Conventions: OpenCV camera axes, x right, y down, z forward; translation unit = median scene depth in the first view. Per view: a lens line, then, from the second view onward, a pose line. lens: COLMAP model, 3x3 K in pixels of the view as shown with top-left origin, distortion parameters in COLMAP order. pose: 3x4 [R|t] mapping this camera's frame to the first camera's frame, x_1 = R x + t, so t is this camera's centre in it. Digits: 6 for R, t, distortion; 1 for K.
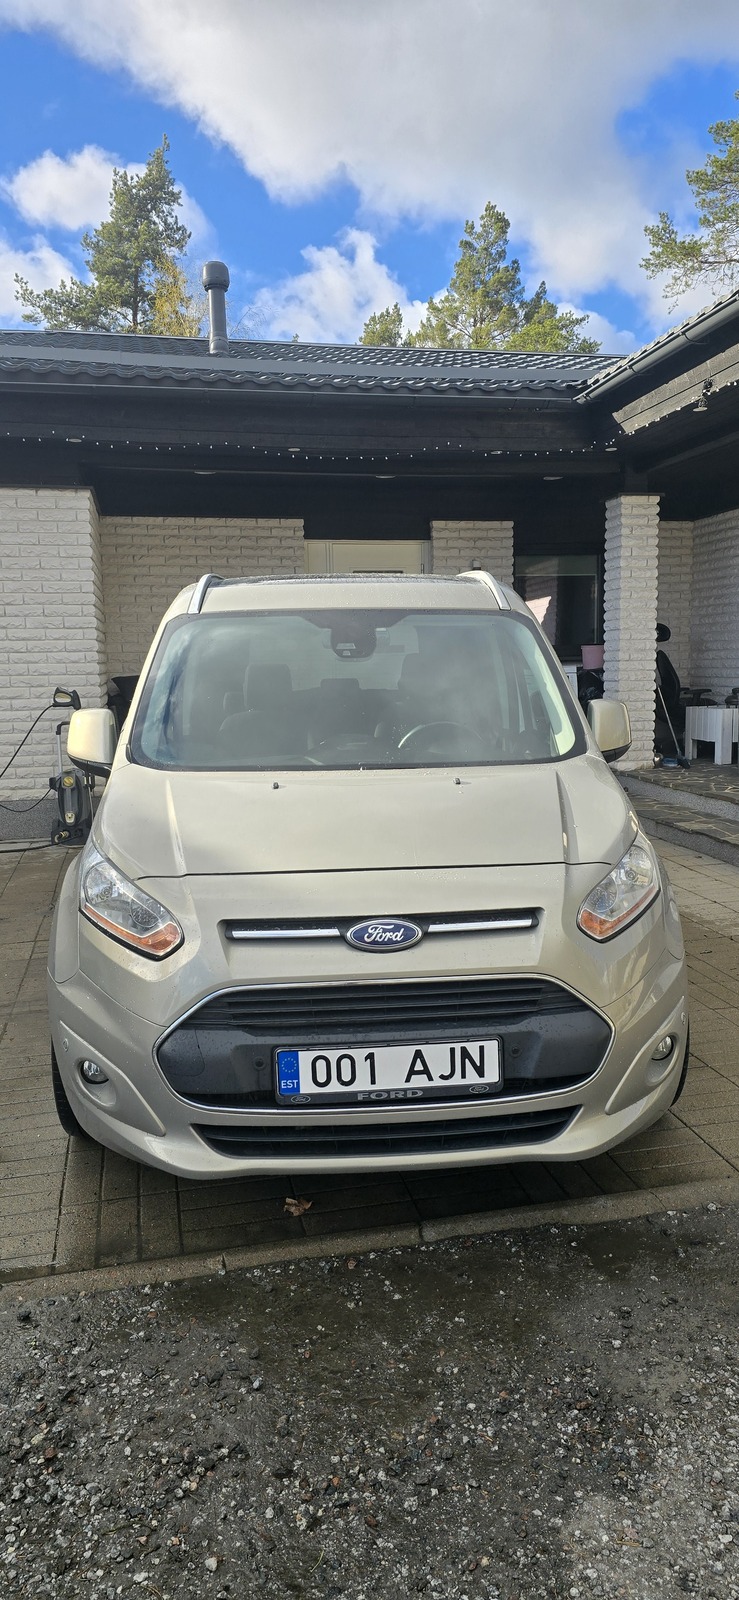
lens RADIAL K [[1060.8, 0, 380.9], [0, 1060.8, 807.4], [0, 0, 1]] dist [0.074210, -0.063454]
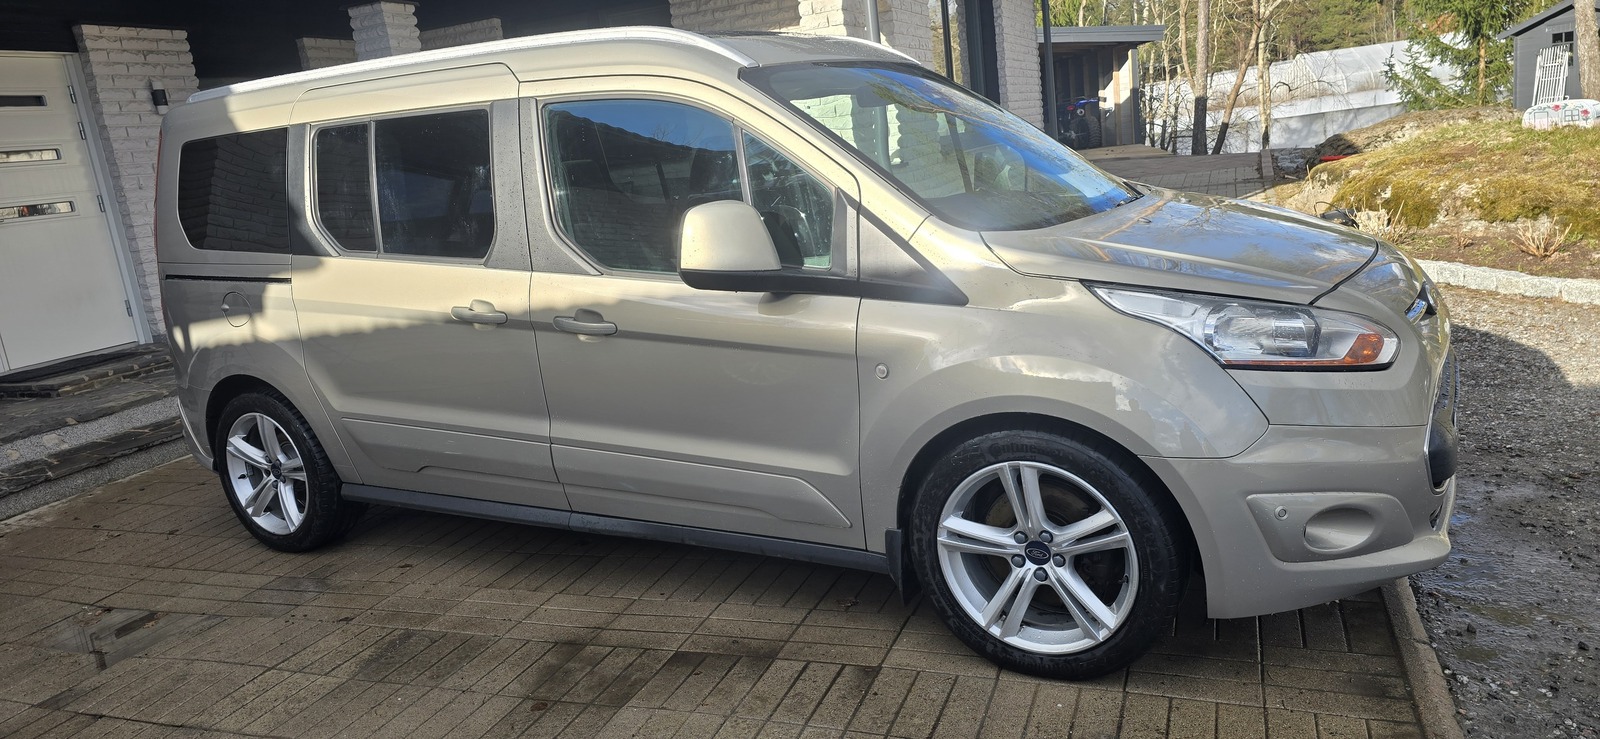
lens RADIAL K [[1057.0, 0, 794.0], [0, 1057.0, 384.6], [0, 0, 1]] dist [0.071491, -0.059621]
pose [[0.562075, -0.229715, 0.794545, -0.354785], [0.219501, 0.967638, 0.124480, -0.021943], [-0.797427, 0.104436, 0.594308, 0.236715]]
